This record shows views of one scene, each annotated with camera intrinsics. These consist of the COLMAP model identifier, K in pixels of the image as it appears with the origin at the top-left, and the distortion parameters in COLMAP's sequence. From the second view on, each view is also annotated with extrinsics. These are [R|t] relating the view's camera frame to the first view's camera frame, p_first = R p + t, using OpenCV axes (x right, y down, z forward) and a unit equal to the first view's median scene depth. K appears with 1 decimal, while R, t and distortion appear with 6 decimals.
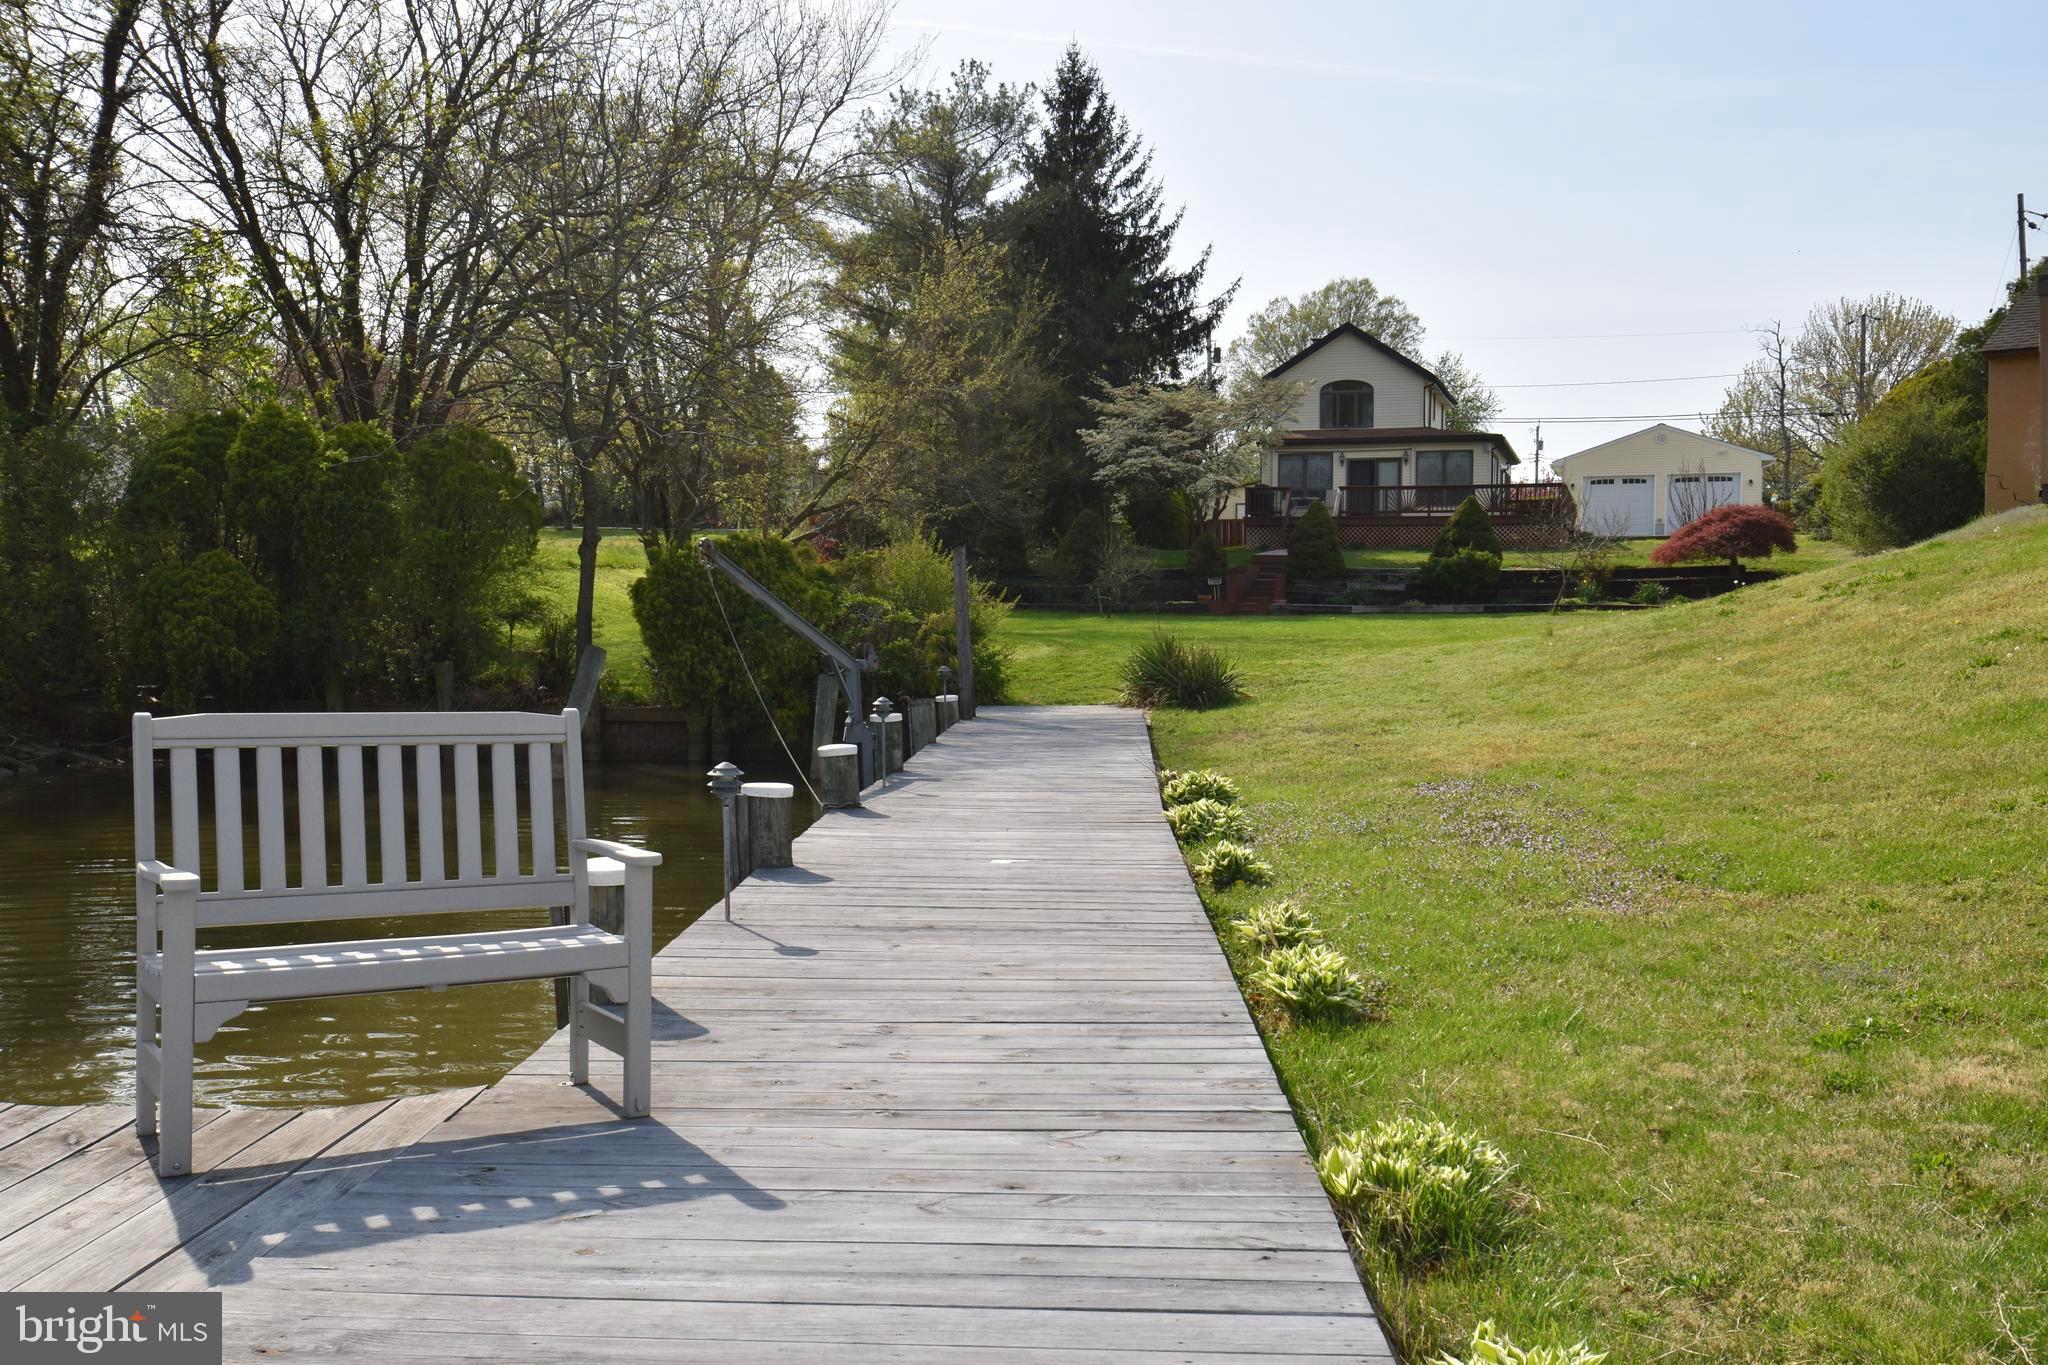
lens RADIAL K [[2112.5, 0, 1035.3], [0, 2112.5, 688.4], [0, 0, 1]] dist [0.072710, 0.000000]
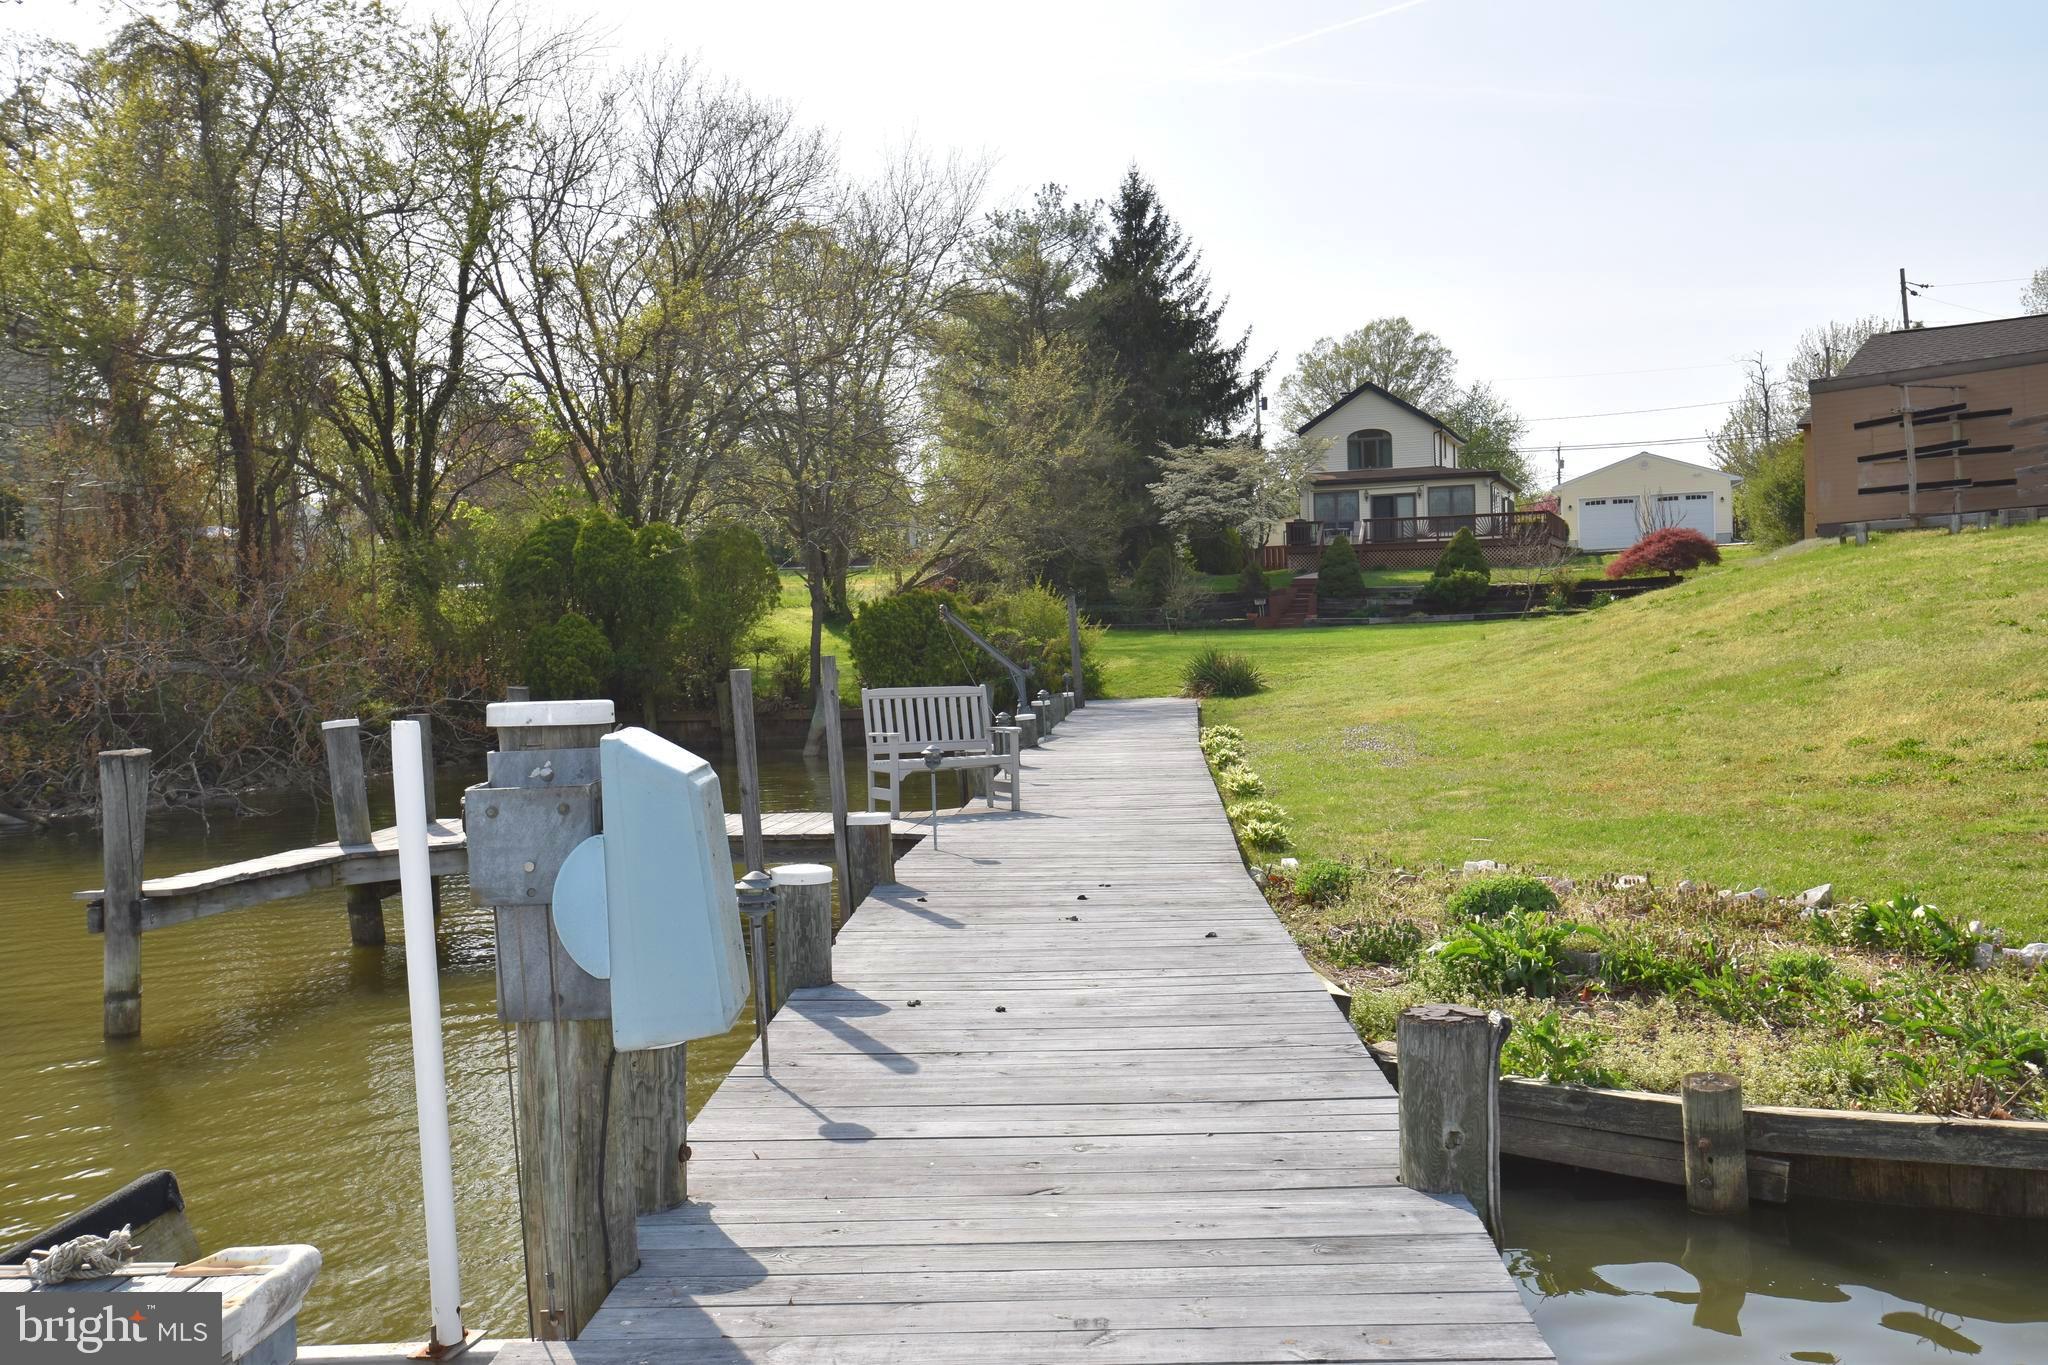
lens RADIAL K [[2139.0, 0, 1009.4], [0, 2139.0, 688.2], [0, 0, 1]] dist [0.087065, 0.000000]
pose [[0.998351, -0.032352, -0.047428, -0.004692], [0.032033, 0.999459, -0.007463, 0.004854], [0.047644, 0.005932, 0.998847, -0.262318]]
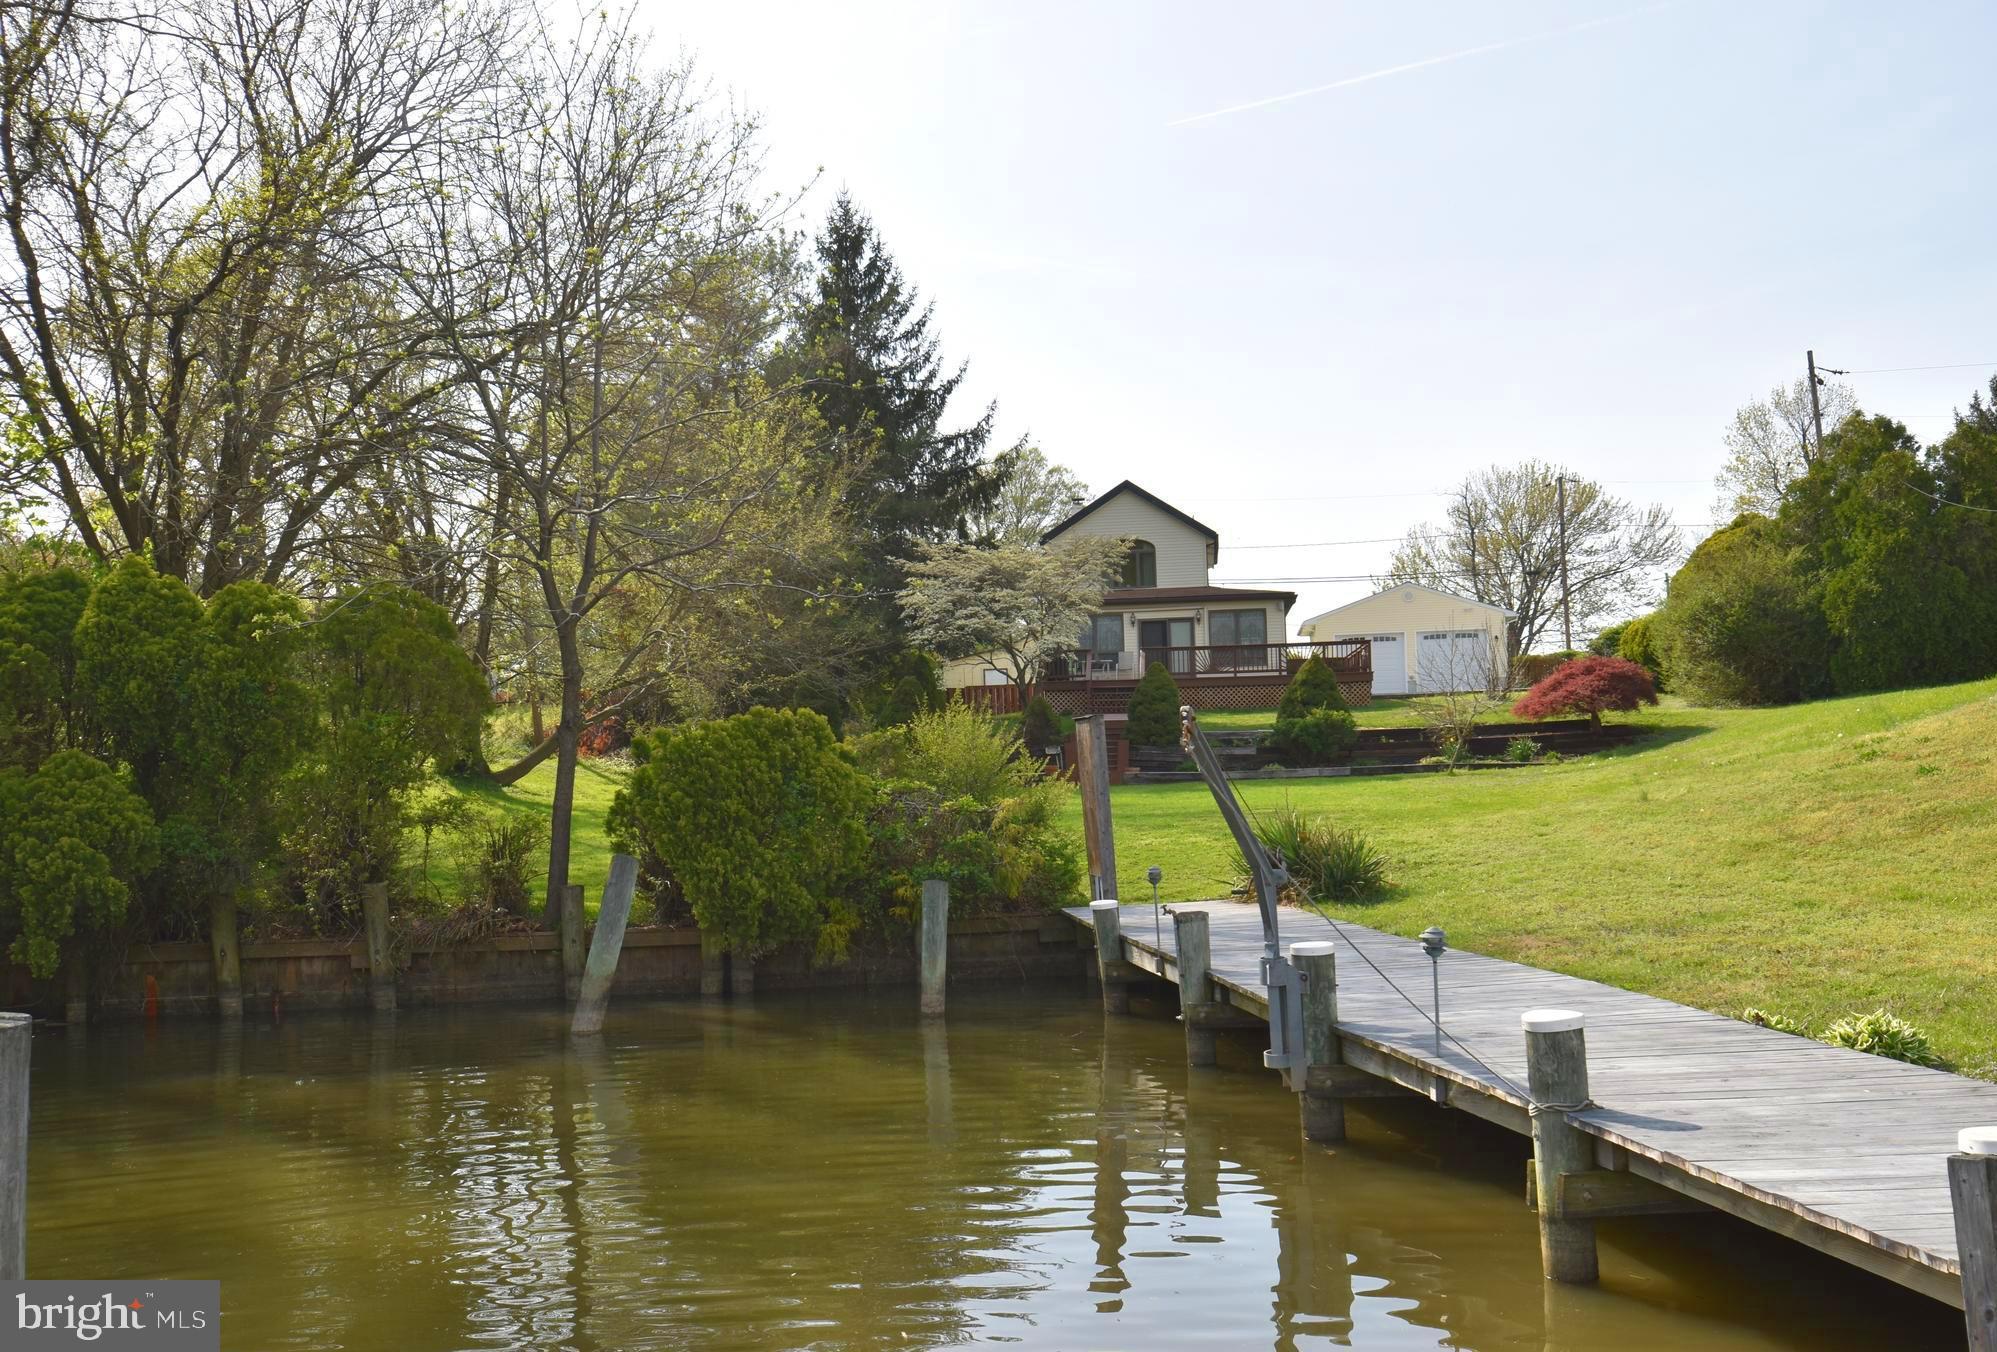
lens RADIAL K [[2059.9, 0, 993.4], [0, 2059.9, 680.4], [0, 0, 1]] dist [0.072710, 0.000000]
pose [[0.981026, -0.022996, 0.192509, -0.110184], [0.039162, 0.995977, -0.080593, -0.008920], [-0.189882, 0.086603, 0.977980, 0.111524]]
